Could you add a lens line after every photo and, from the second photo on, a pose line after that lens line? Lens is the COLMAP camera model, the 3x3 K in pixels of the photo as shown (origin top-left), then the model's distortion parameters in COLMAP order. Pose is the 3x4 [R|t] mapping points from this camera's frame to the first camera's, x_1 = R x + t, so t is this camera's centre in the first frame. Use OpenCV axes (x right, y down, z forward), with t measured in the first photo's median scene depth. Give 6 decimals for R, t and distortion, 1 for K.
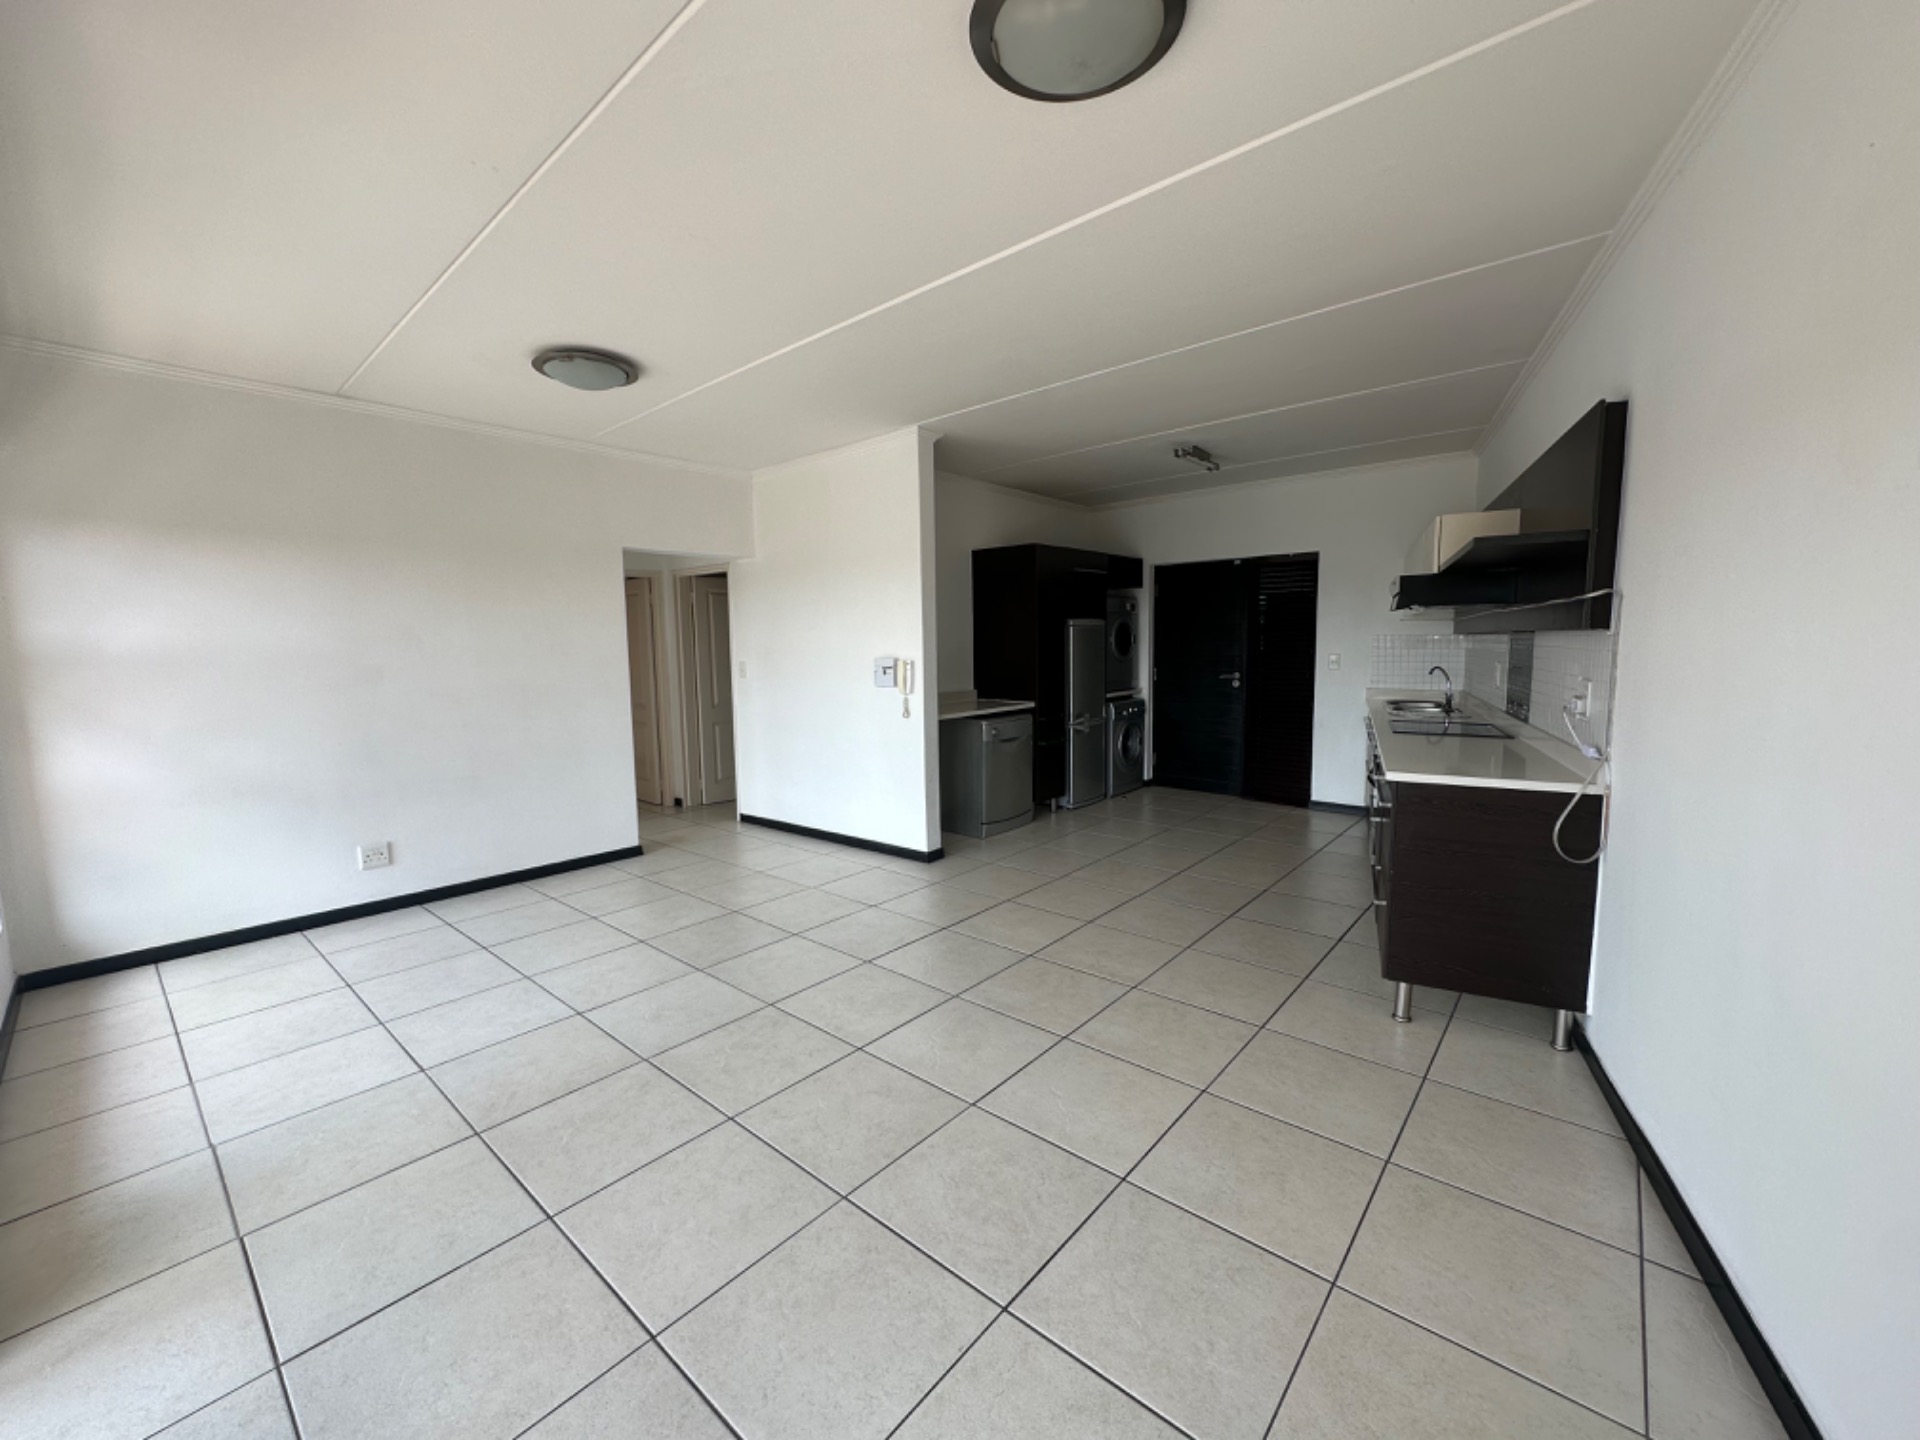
lens RADIAL K [[764.5, 0, 939.0], [0, 764.5, 711.7], [0, 0, 1]] dist [-0.000202, 0.000187]
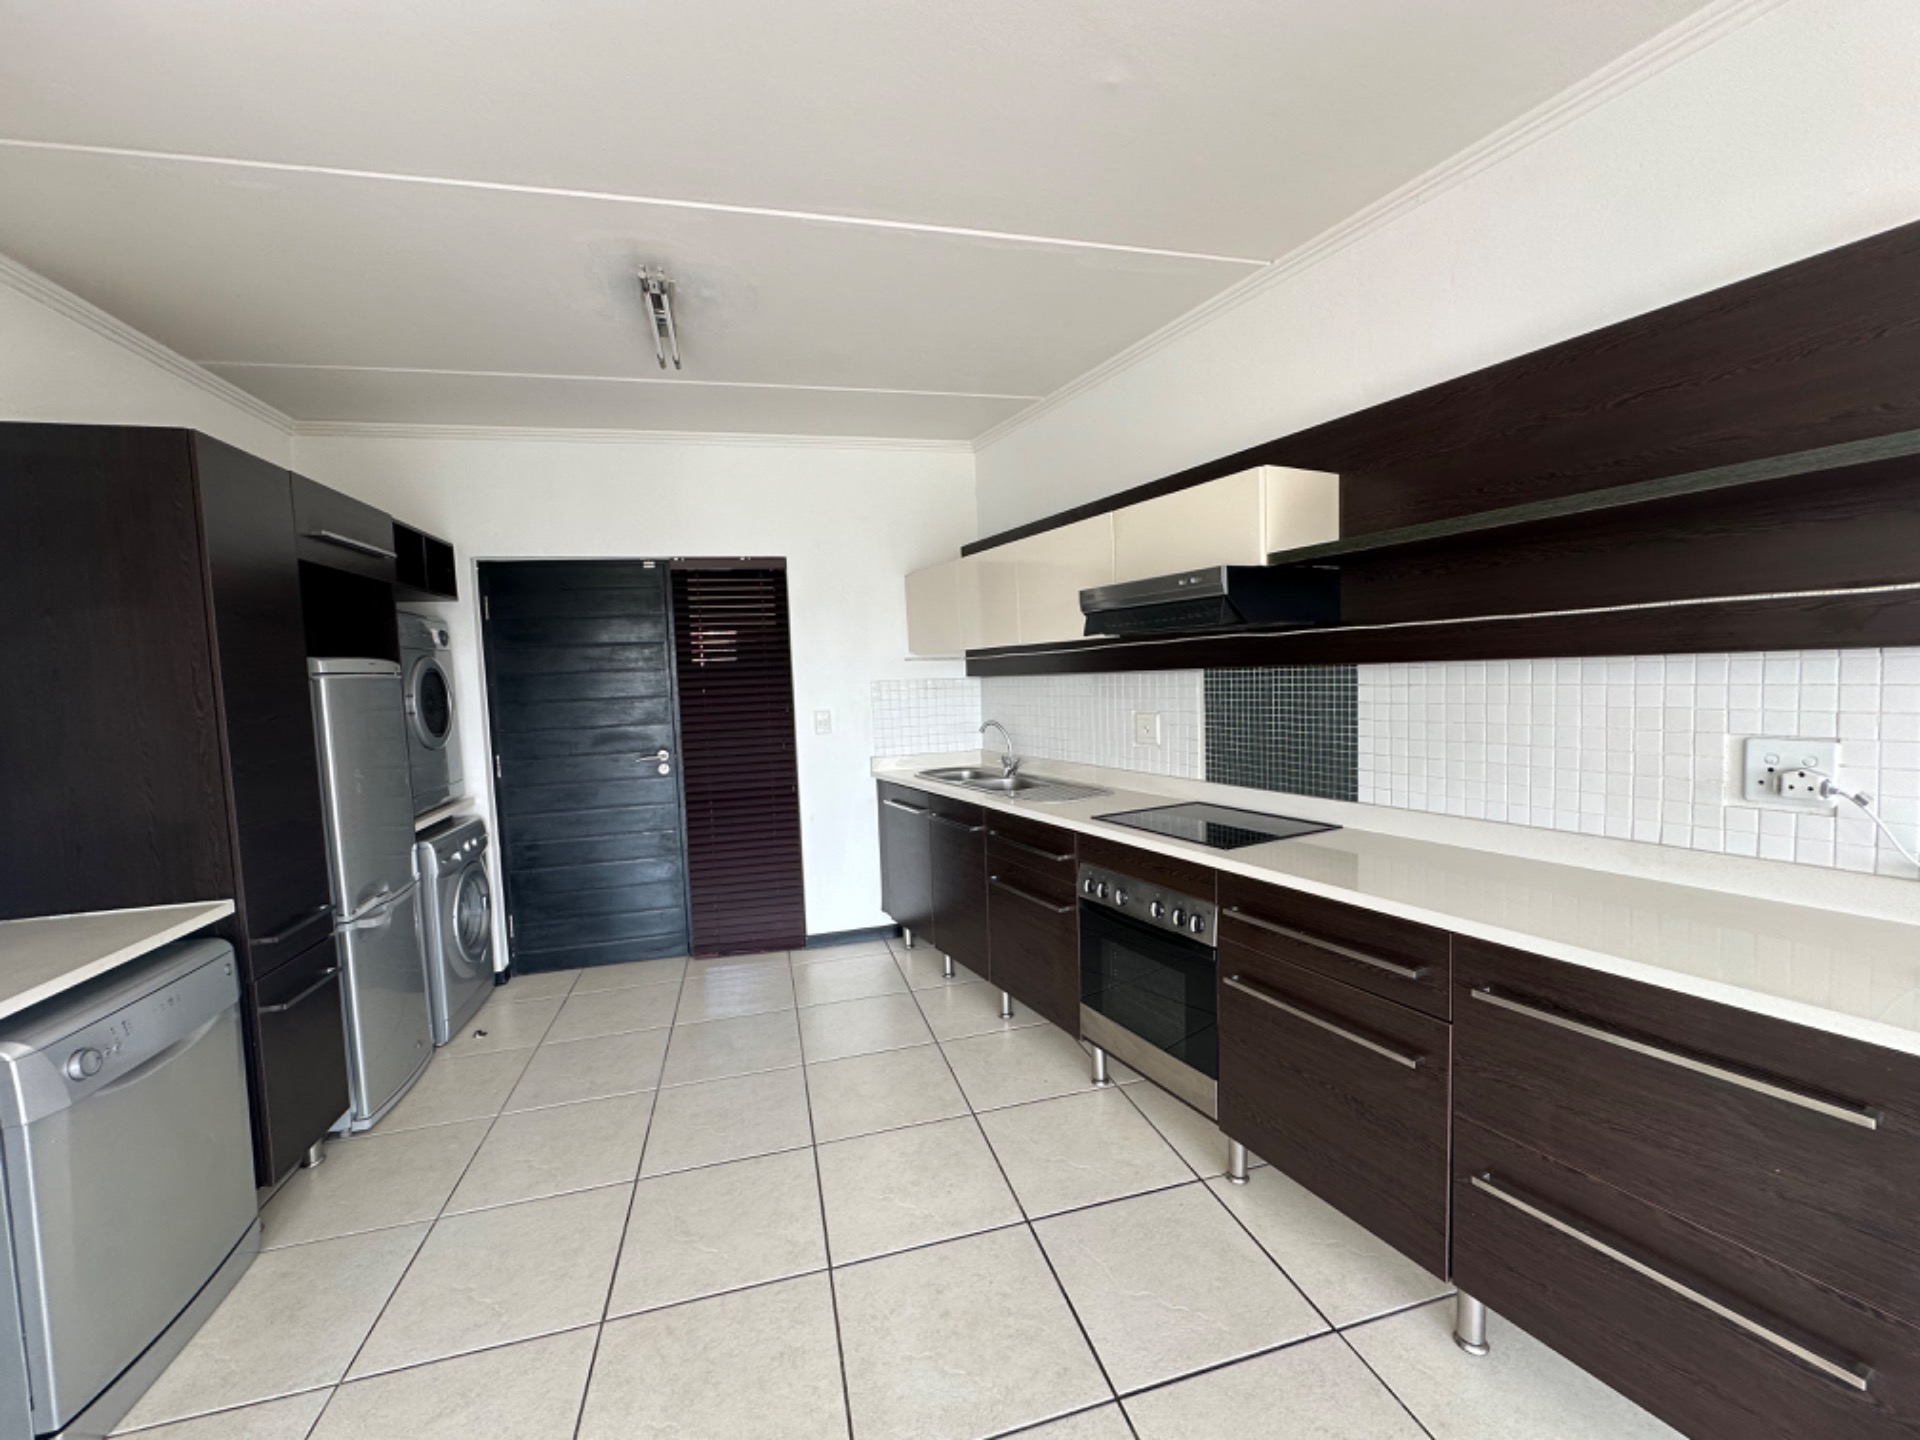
lens RADIAL K [[764.5, 0, 966.3], [0, 764.5, 726.0], [0, 0, 1]] dist [-0.000202, 0.000187]
pose [[0.543284, -0.064338, 0.837080, 0.021787], [0.111038, 0.993807, 0.004318, -0.046785], [-0.832174, 0.090601, 0.547064, 0.476784]]
